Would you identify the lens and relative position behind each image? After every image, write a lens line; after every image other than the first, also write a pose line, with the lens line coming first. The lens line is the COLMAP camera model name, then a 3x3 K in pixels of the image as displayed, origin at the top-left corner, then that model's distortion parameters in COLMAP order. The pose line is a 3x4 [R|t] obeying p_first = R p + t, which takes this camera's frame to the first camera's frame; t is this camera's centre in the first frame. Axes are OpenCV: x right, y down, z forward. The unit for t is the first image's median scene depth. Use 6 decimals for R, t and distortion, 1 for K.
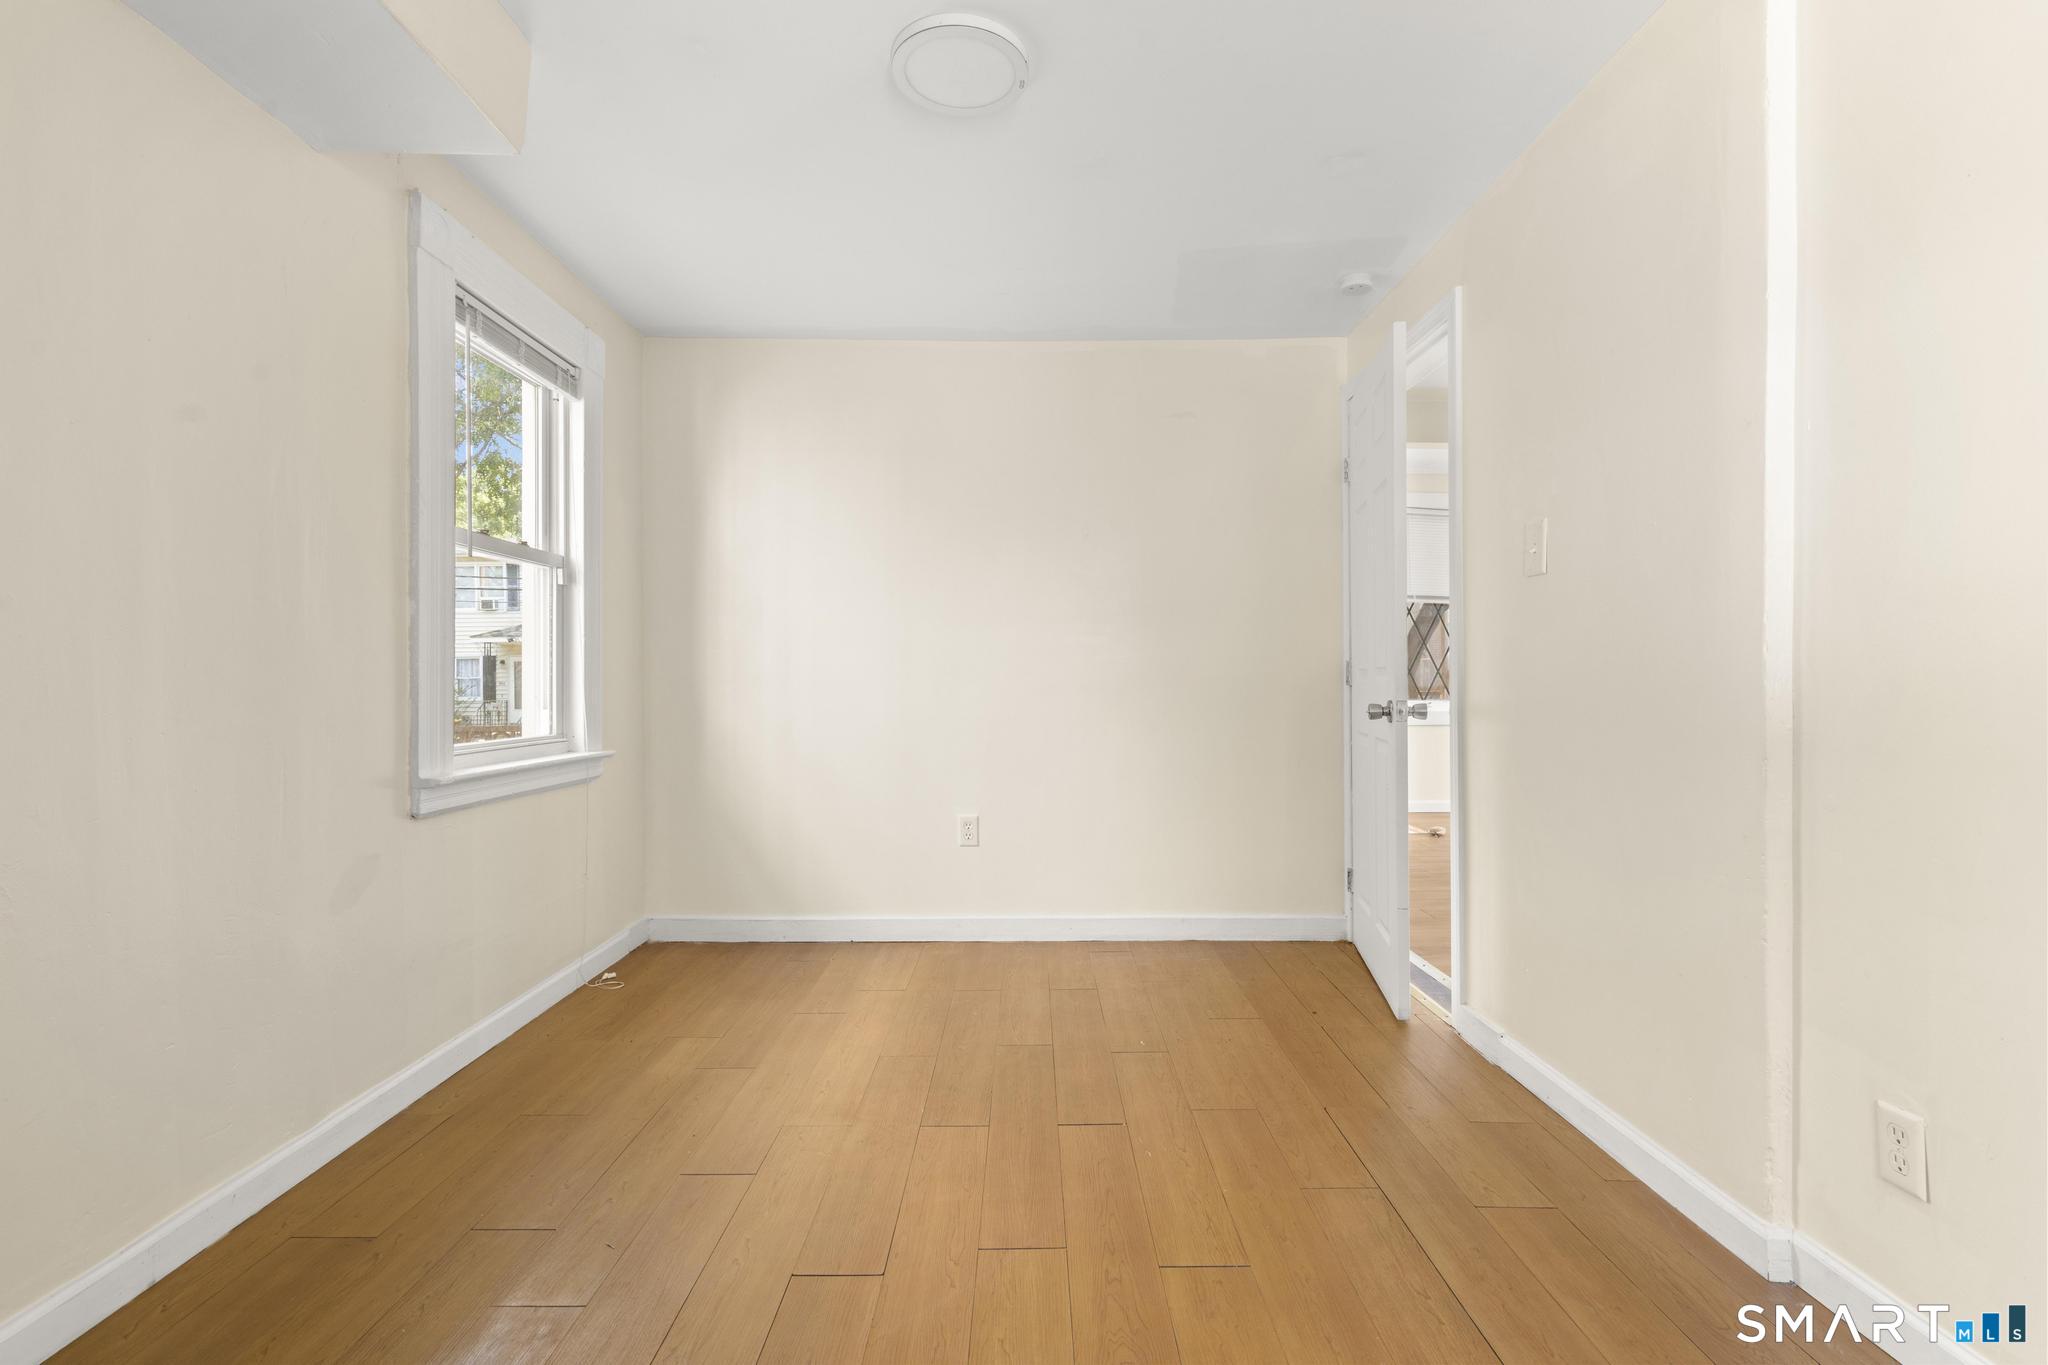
lens RADIAL K [[932.3, 0, 1033.8], [0, 932.3, 678.8], [0, 0, 1]] dist [0.000436, 0.004668]
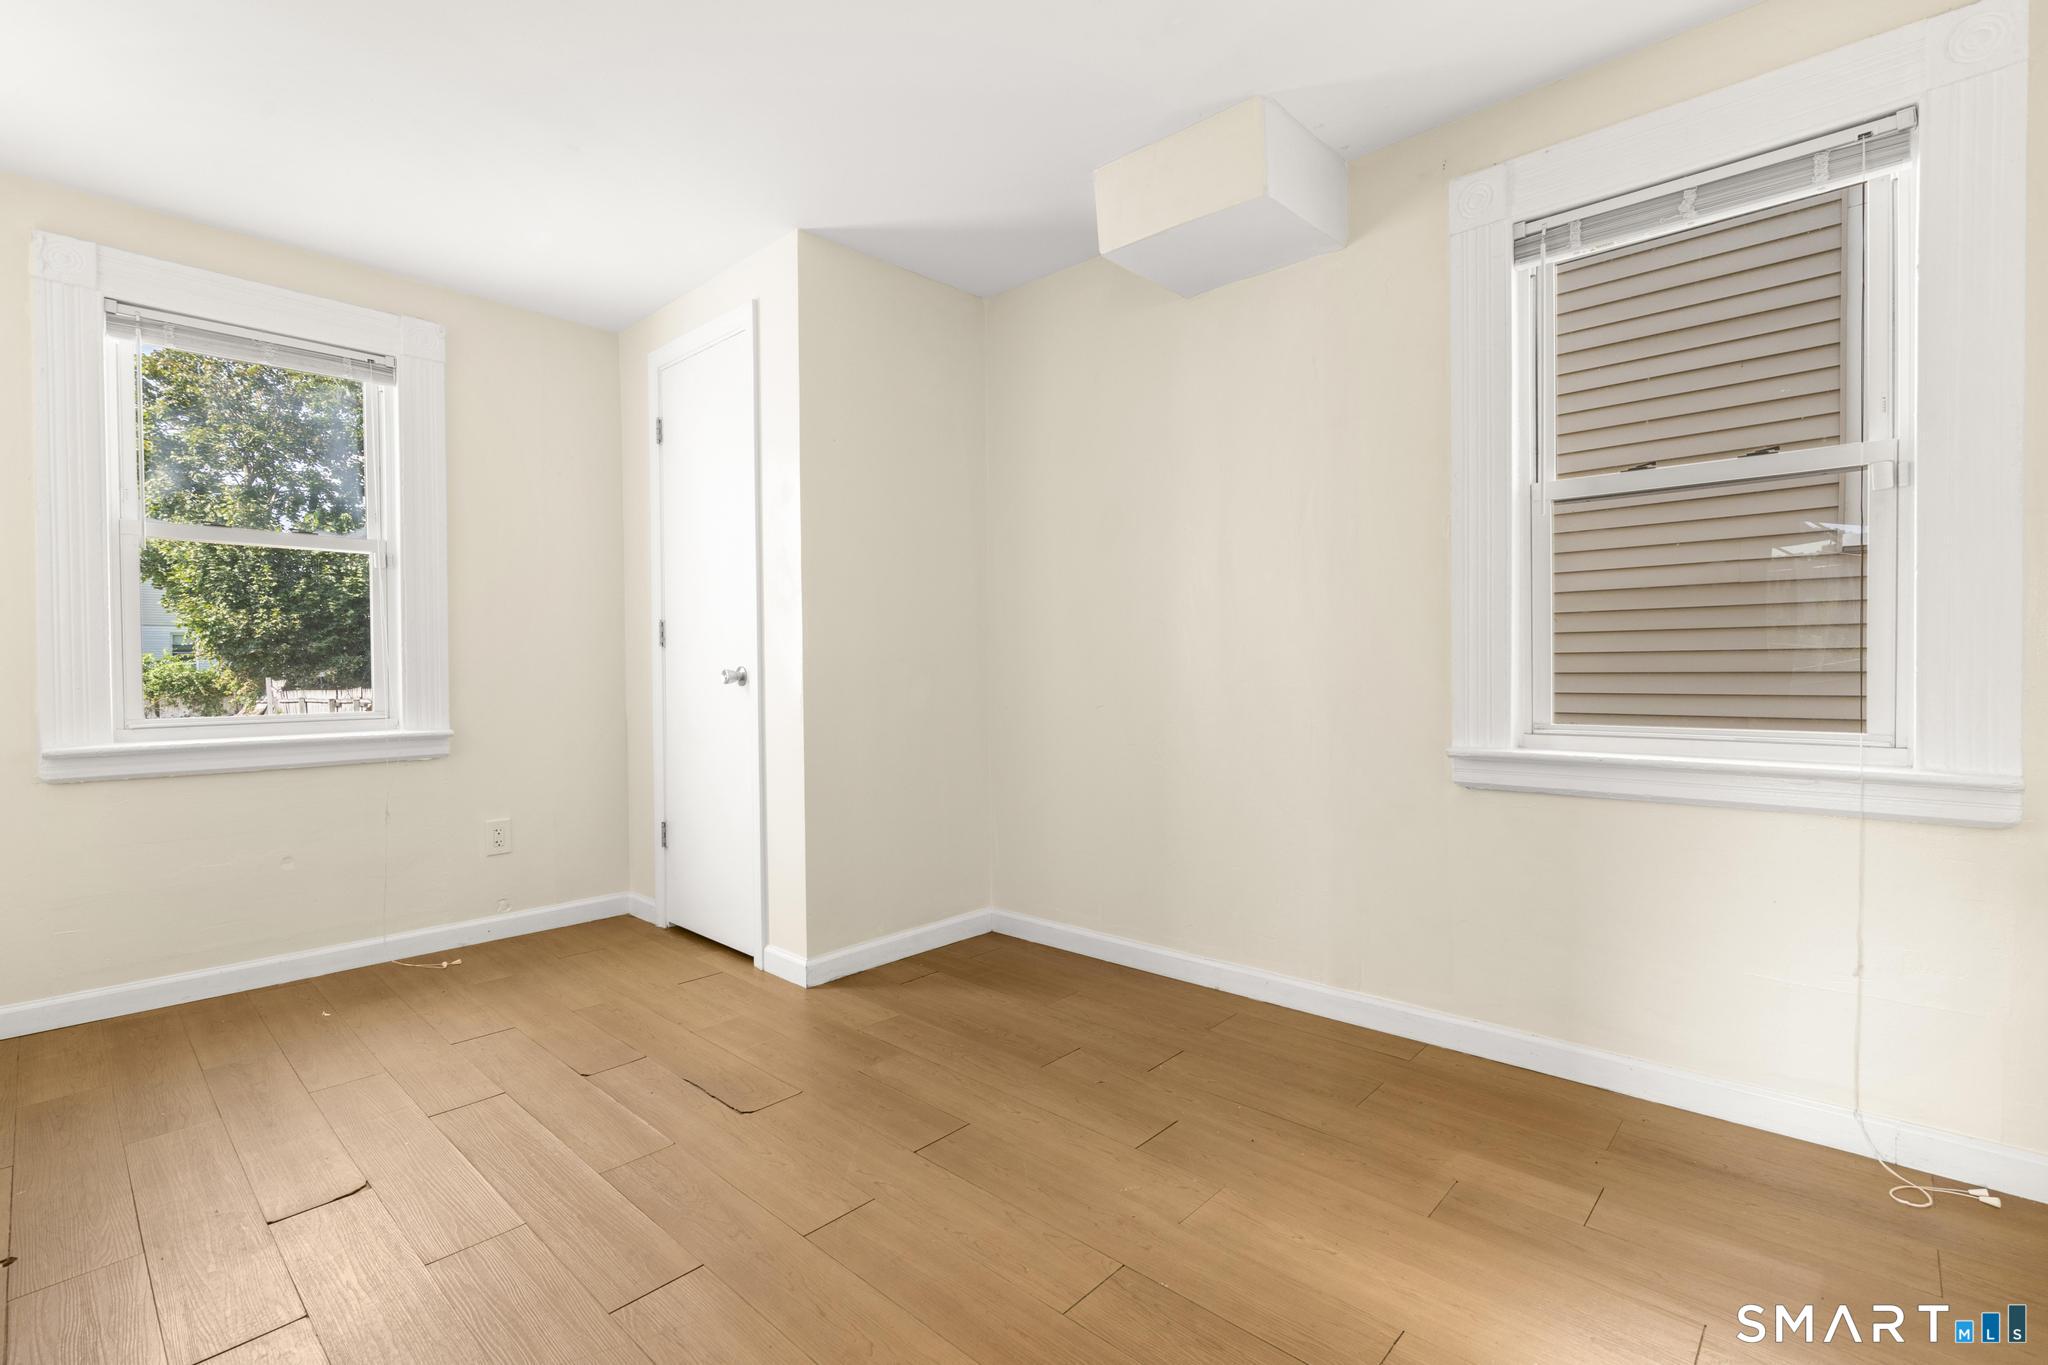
lens RADIAL K [[932.3, 0, 1033.8], [0, 932.3, 678.8], [0, 0, 1]] dist [0.000436, 0.004668]
pose [[-0.674214, 0.017833, -0.738321, 0.434717], [0.010951, 0.999840, 0.014150, 0.010354], [0.738455, 0.001455, -0.674301, 1.370976]]
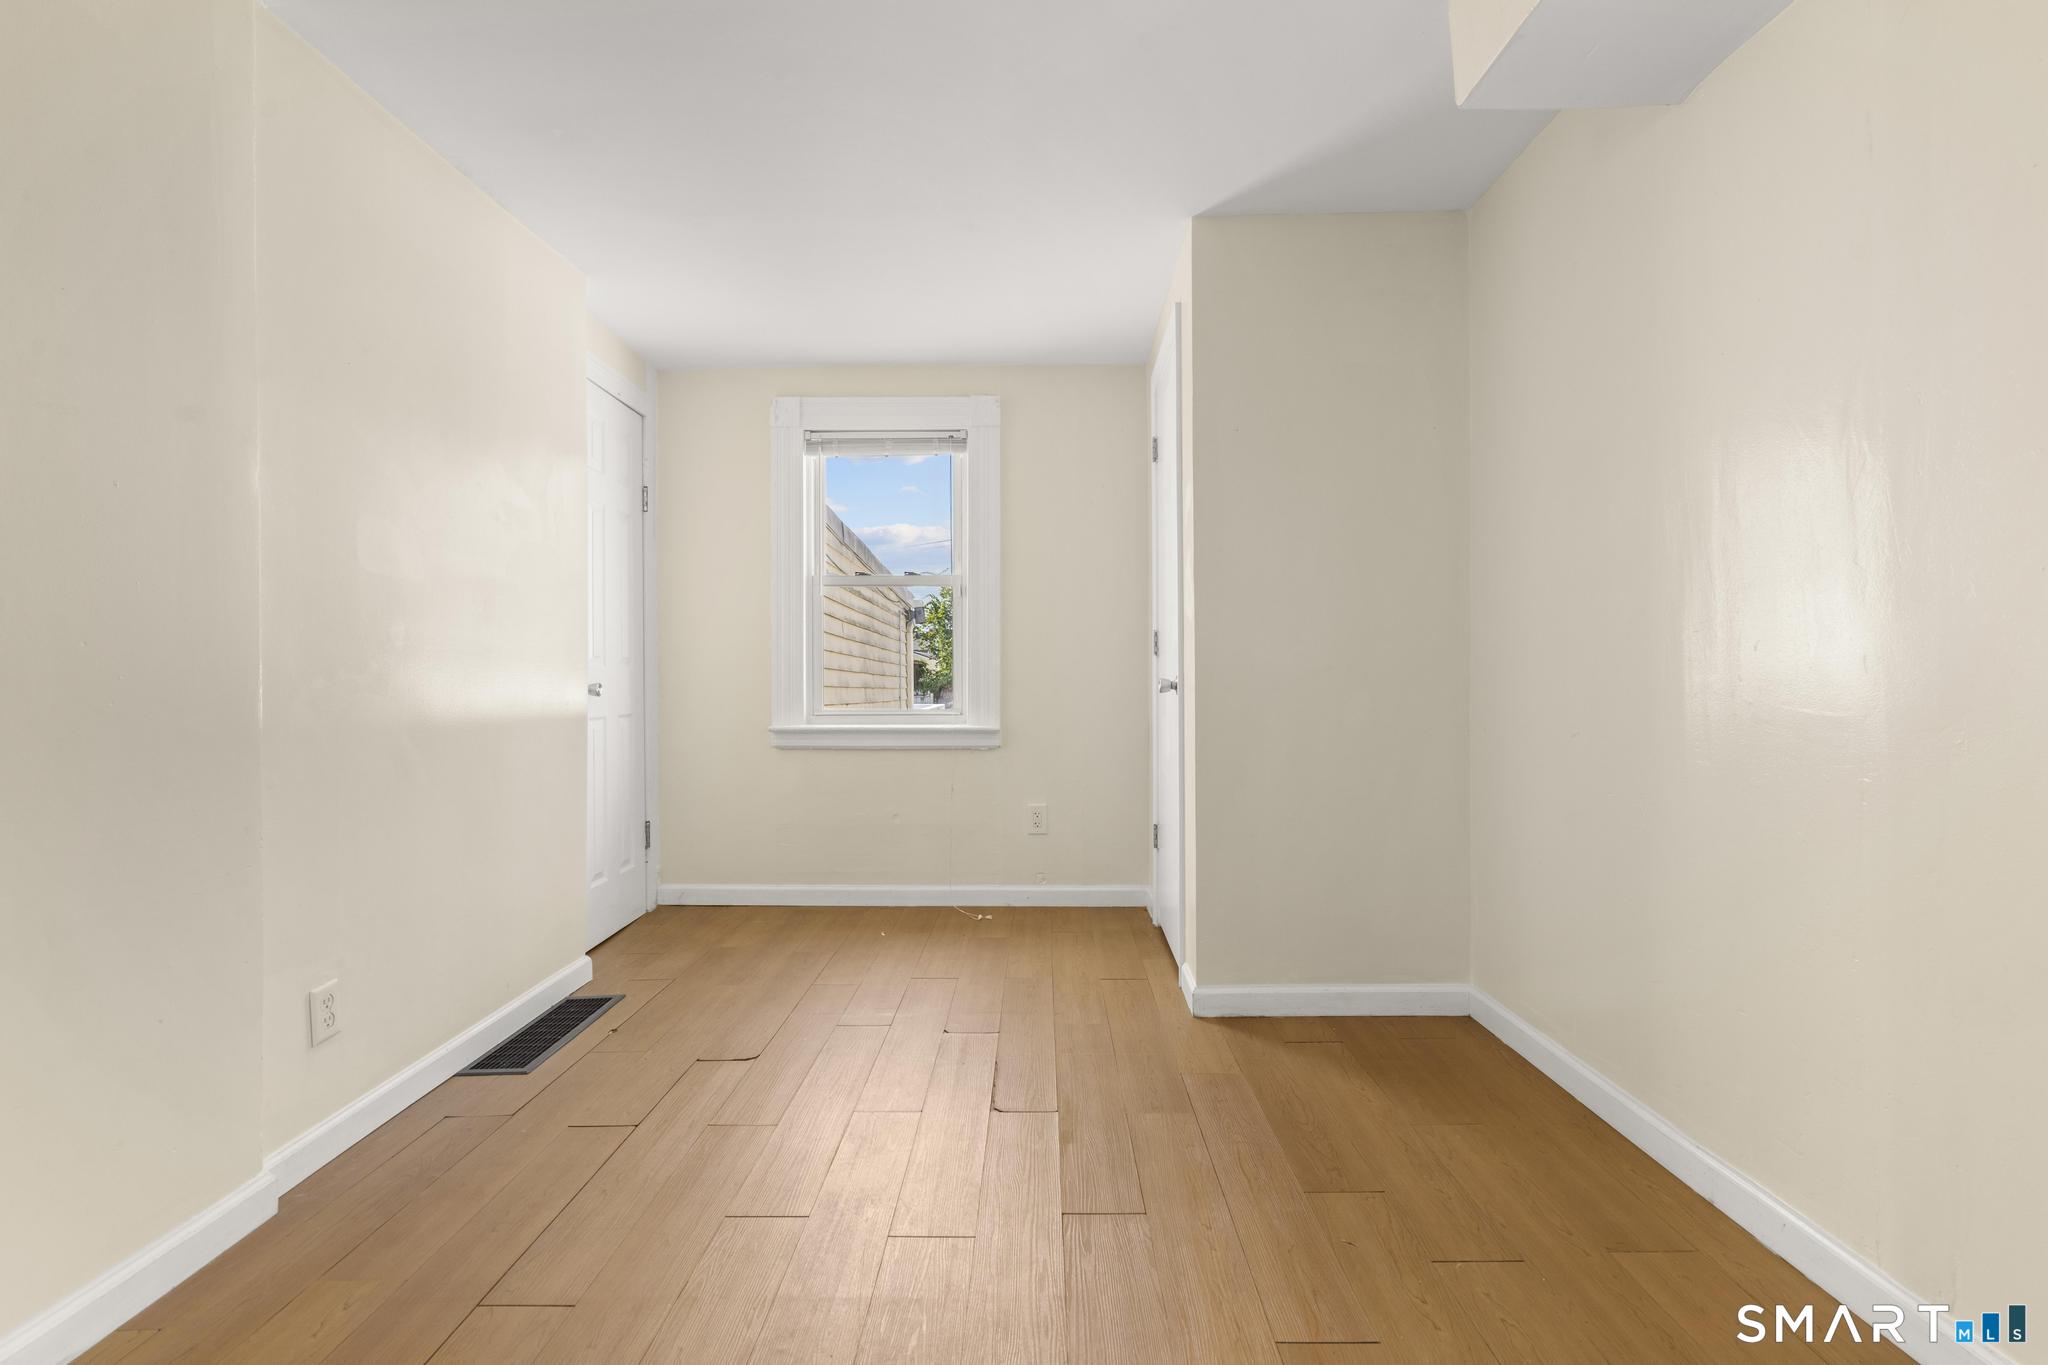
lens RADIAL K [[932.3, 0, 1033.8], [0, 932.3, 678.8], [0, 0, 1]] dist [0.000436, 0.004668]
pose [[-0.999937, 0.005274, 0.009900, -0.116706], [0.005262, 0.999985, -0.001301, 0.013578], [-0.009907, -0.001249, -0.999950, 1.489634]]
